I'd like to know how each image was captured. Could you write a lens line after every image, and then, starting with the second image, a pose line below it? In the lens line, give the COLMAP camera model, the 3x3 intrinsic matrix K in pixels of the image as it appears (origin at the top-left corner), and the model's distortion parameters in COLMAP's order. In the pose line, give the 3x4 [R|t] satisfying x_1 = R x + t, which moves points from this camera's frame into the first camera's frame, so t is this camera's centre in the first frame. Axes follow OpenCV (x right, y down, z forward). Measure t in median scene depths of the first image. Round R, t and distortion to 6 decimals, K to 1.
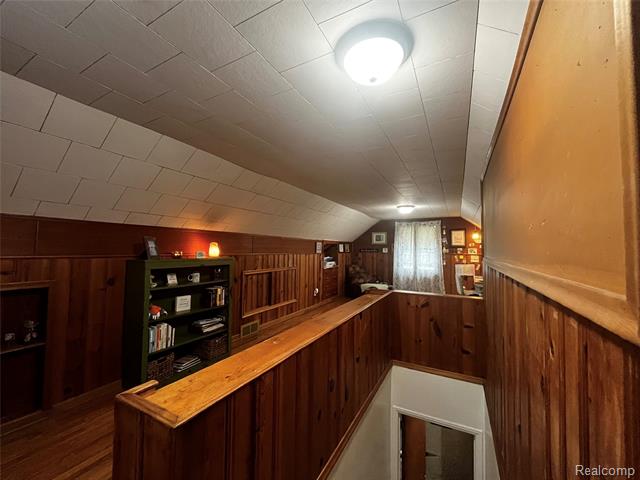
lens RADIAL K [[259.9, 0, 320.0], [0, 259.9, 240.0], [0, 0, 1]] dist [-0.001612, 0.000079]
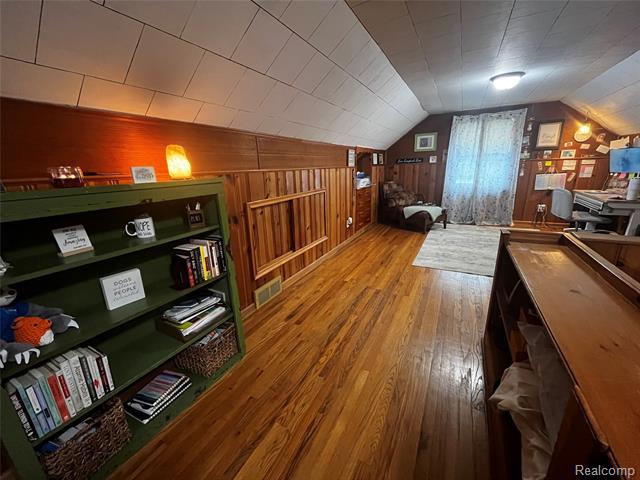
lens RADIAL K [[259.9, 0, 320.0], [0, 259.9, 240.0], [0, 0, 1]] dist [-0.001612, 0.000079]
pose [[0.999002, -0.043202, -0.011352, -0.110260], [0.044601, 0.950793, 0.306601, 0.026217], [-0.002453, -0.306801, 0.951771, 0.360774]]
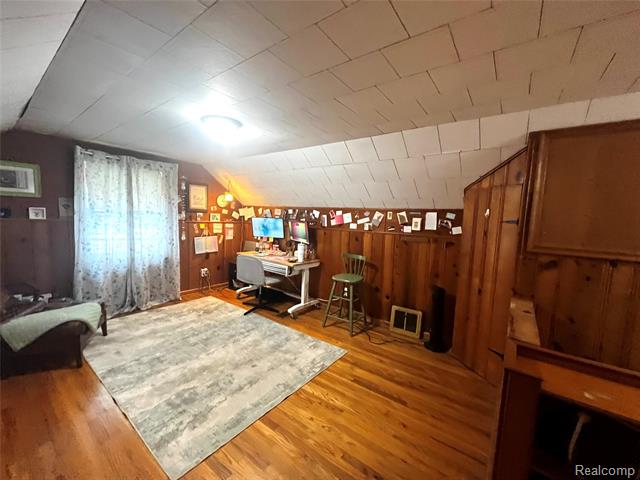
lens RADIAL K [[259.9, 0, 320.0], [0, 259.9, 240.0], [0, 0, 1]] dist [-0.001612, 0.000079]
pose [[0.155666, -0.091007, 0.983609, -0.103806], [-0.075263, 0.991760, 0.103672, 0.011489], [-0.984938, -0.090167, 0.147533, 0.820982]]
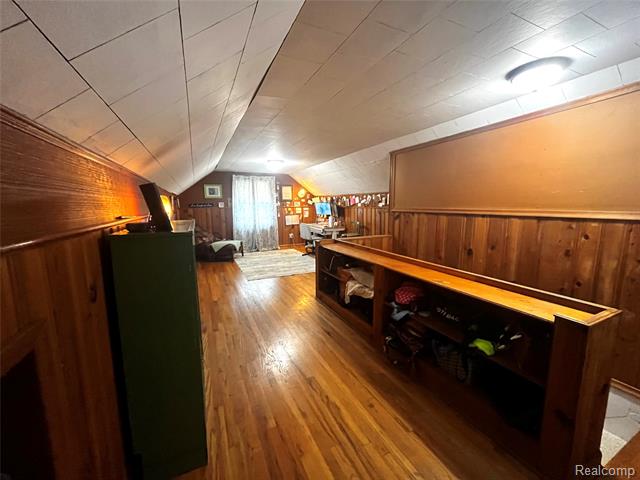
lens RADIAL K [[259.9, 0, 320.0], [0, 259.9, 240.0], [0, 0, 1]] dist [-0.001612, 0.000079]
pose [[0.596101, -0.126097, 0.792945, -0.455226], [-0.015620, 0.985582, 0.168474, 0.002345], [-0.802757, -0.112813, 0.585537, 0.246841]]
